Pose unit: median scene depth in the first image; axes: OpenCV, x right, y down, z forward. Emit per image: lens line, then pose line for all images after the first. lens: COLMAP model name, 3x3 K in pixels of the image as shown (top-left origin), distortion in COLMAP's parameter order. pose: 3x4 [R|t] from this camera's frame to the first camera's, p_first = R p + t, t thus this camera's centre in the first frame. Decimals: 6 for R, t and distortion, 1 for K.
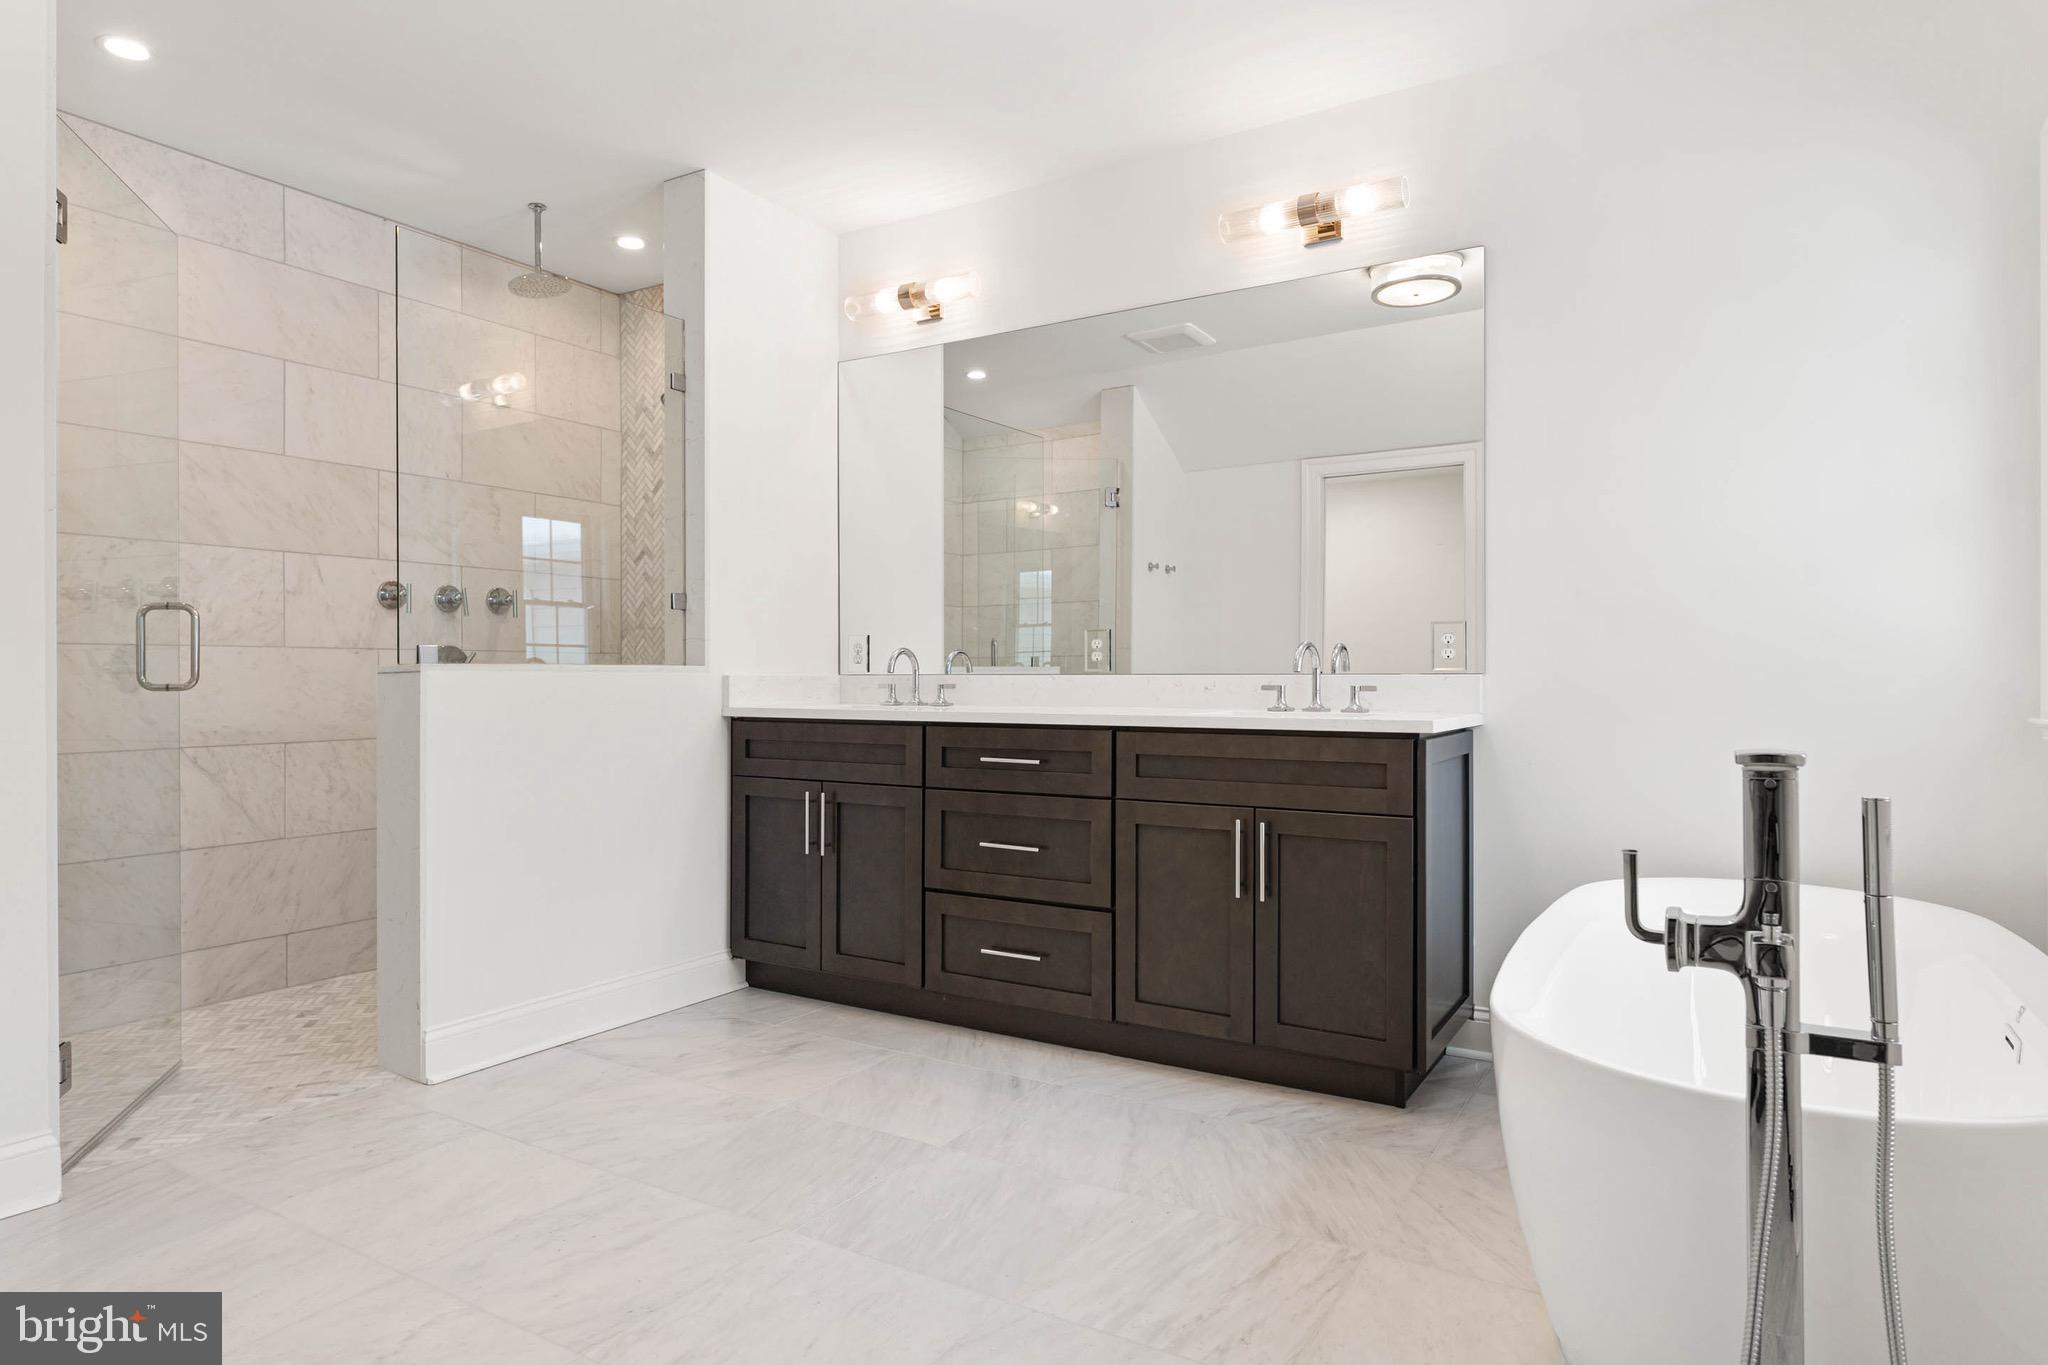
lens RADIAL K [[1177.6, 0, 1011.8], [0, 1177.6, 674.0], [0, 0, 1]] dist [0.000566, -0.006333]
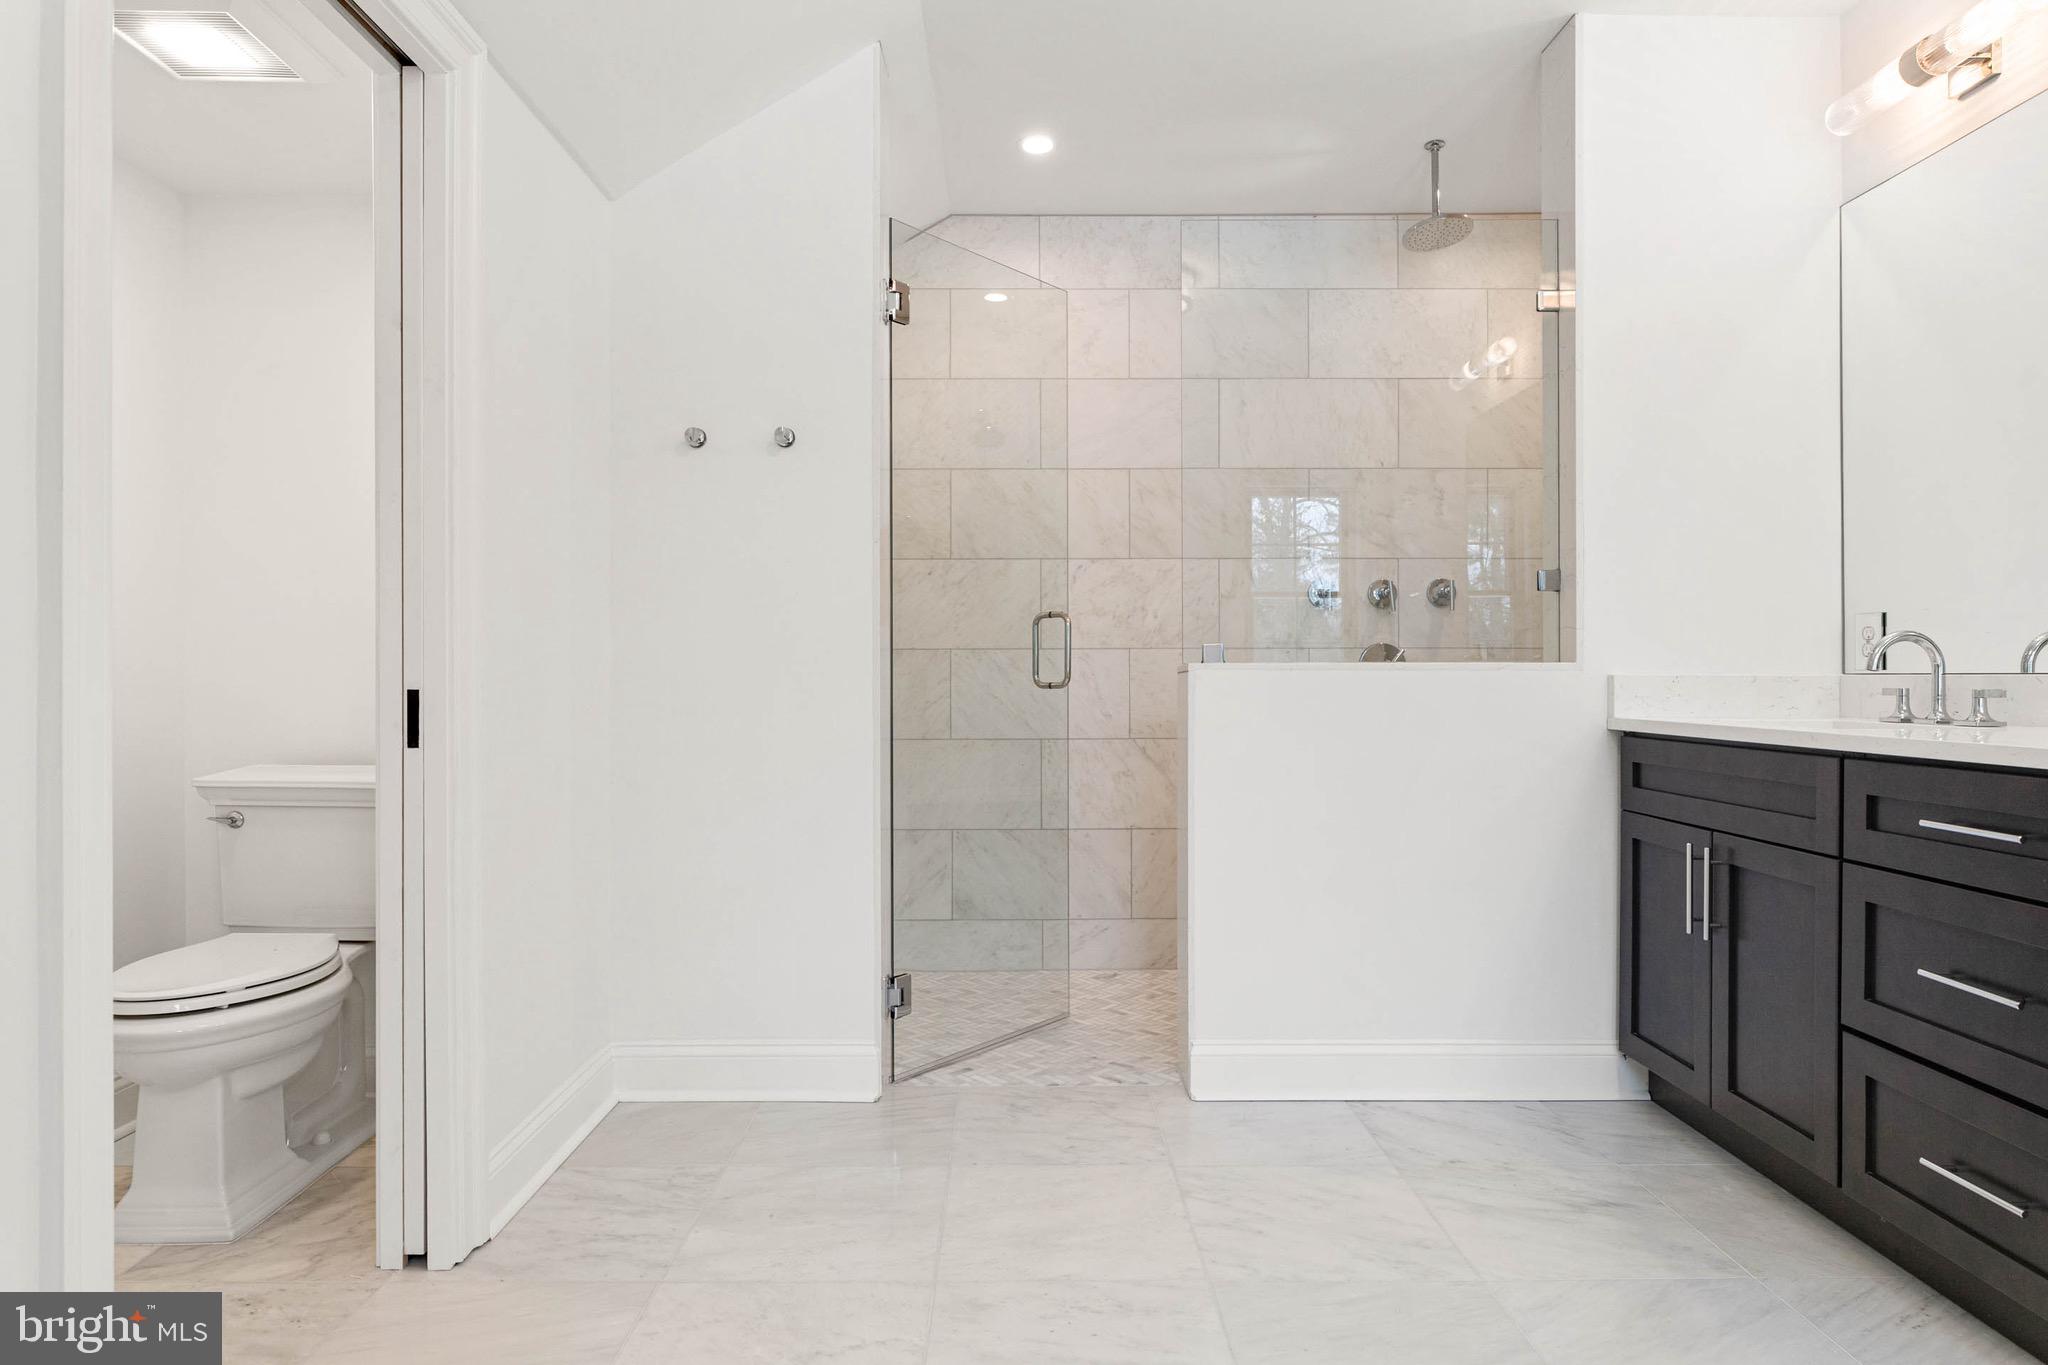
lens RADIAL K [[1177.6, 0, 1021.6], [0, 1177.6, 671.0], [0, 0, 1]] dist [0.000566, -0.006333]
pose [[0.531696, -0.002681, -0.846931, 0.215112], [0.001730, 0.999996, -0.002080, -0.000440], [0.846933, -0.000359, 0.531699, 0.318945]]
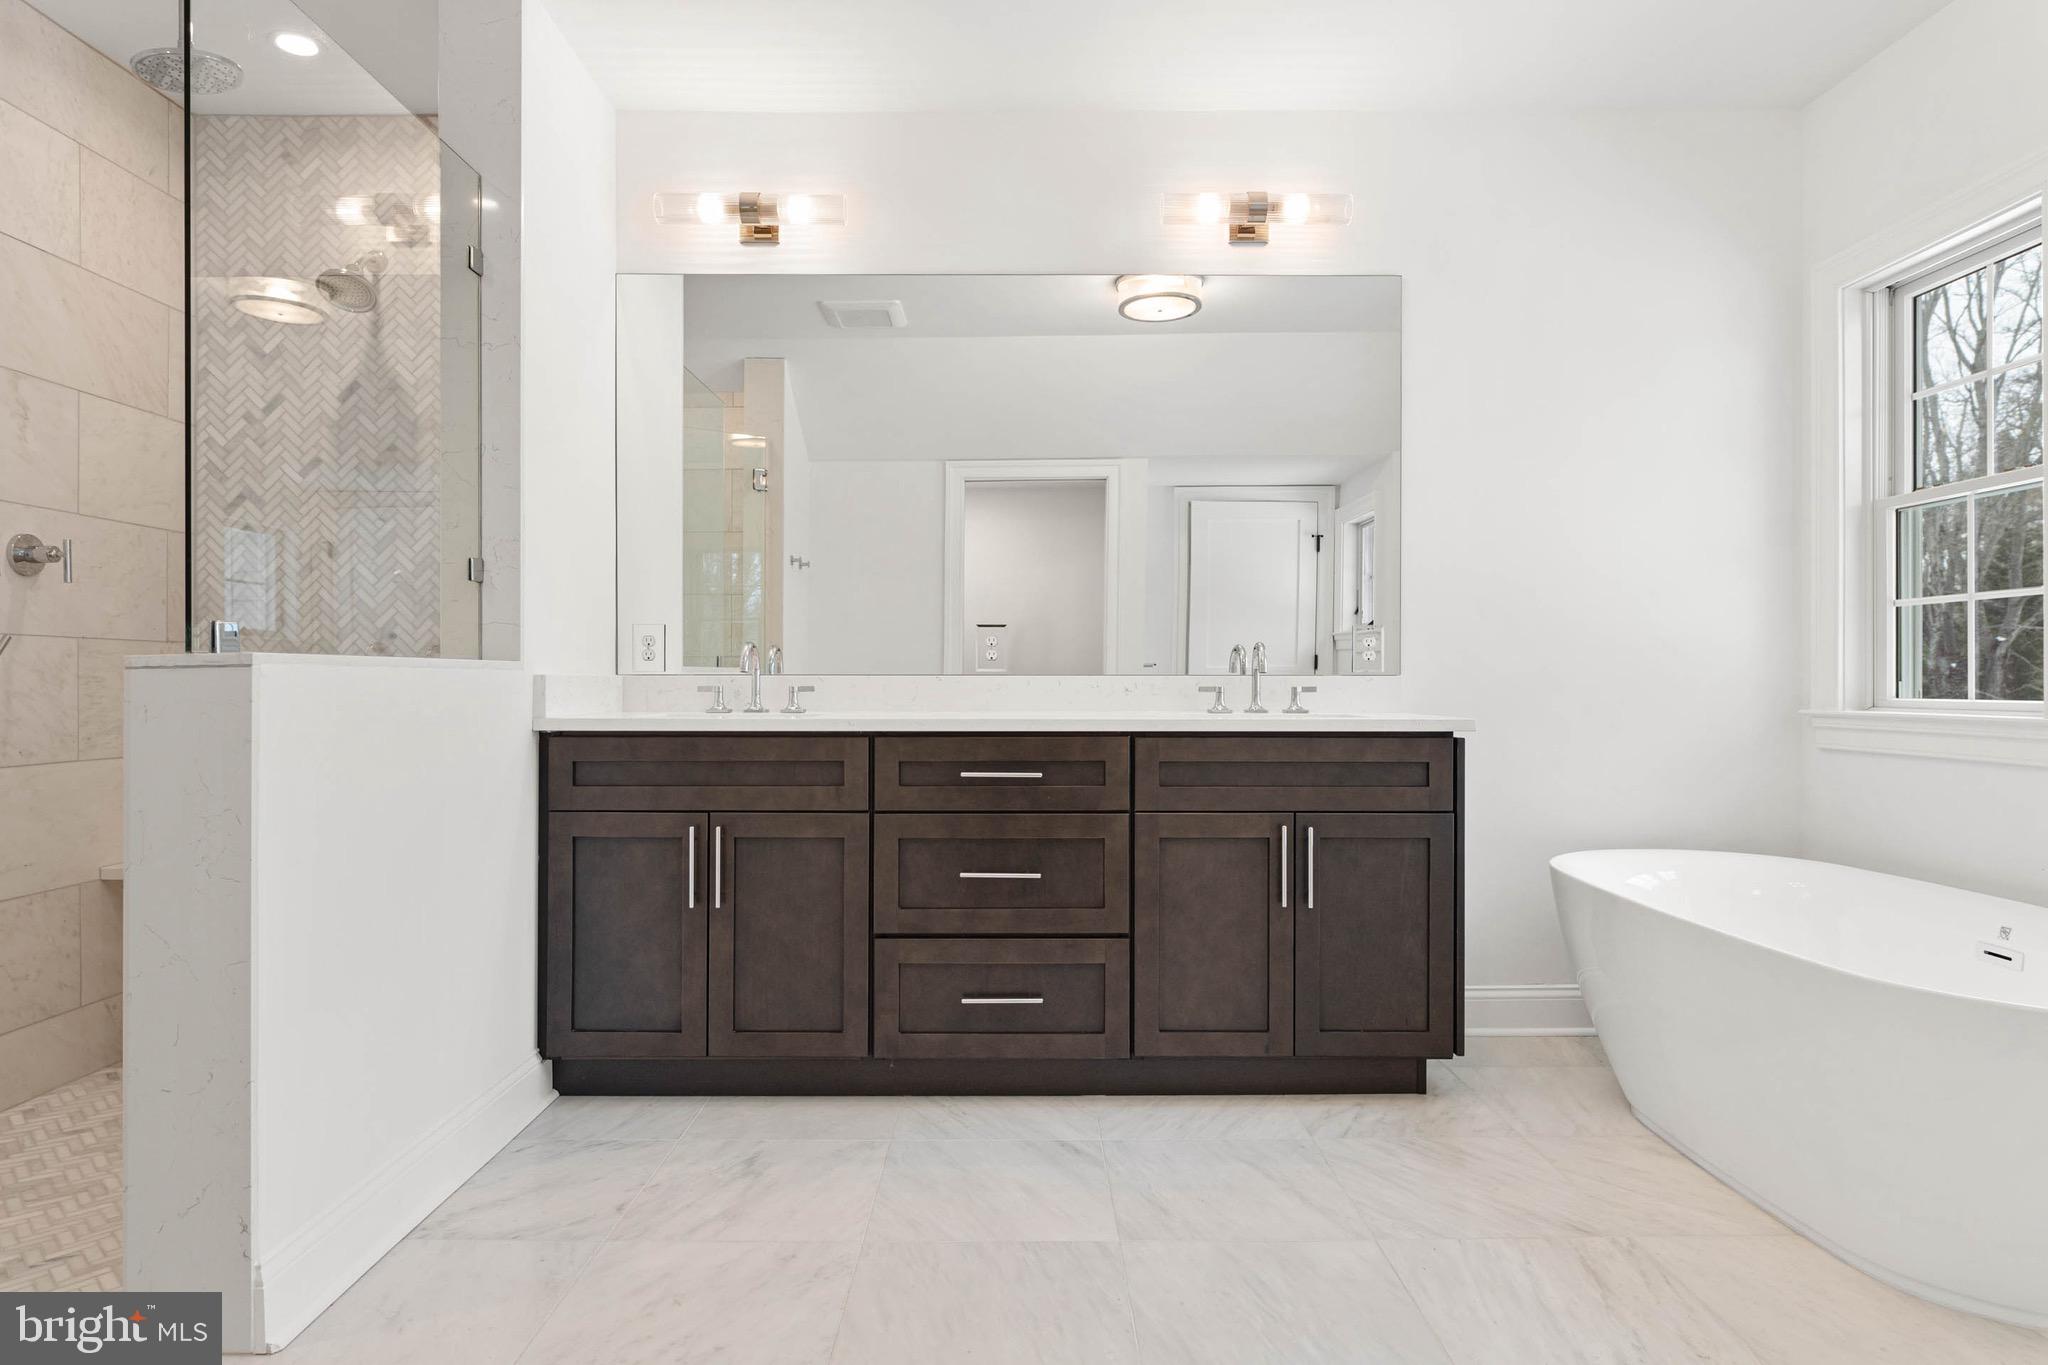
lens RADIAL K [[1177.6, 0, 1014.9], [0, 1177.6, 681.5], [0, 0, 1]] dist [0.000566, -0.006333]
pose [[0.848393, 0.001880, 0.529364, -0.424163], [-0.002398, 0.999997, 0.000292, 0.005251], [-0.529362, -0.001517, 0.848395, 0.253392]]
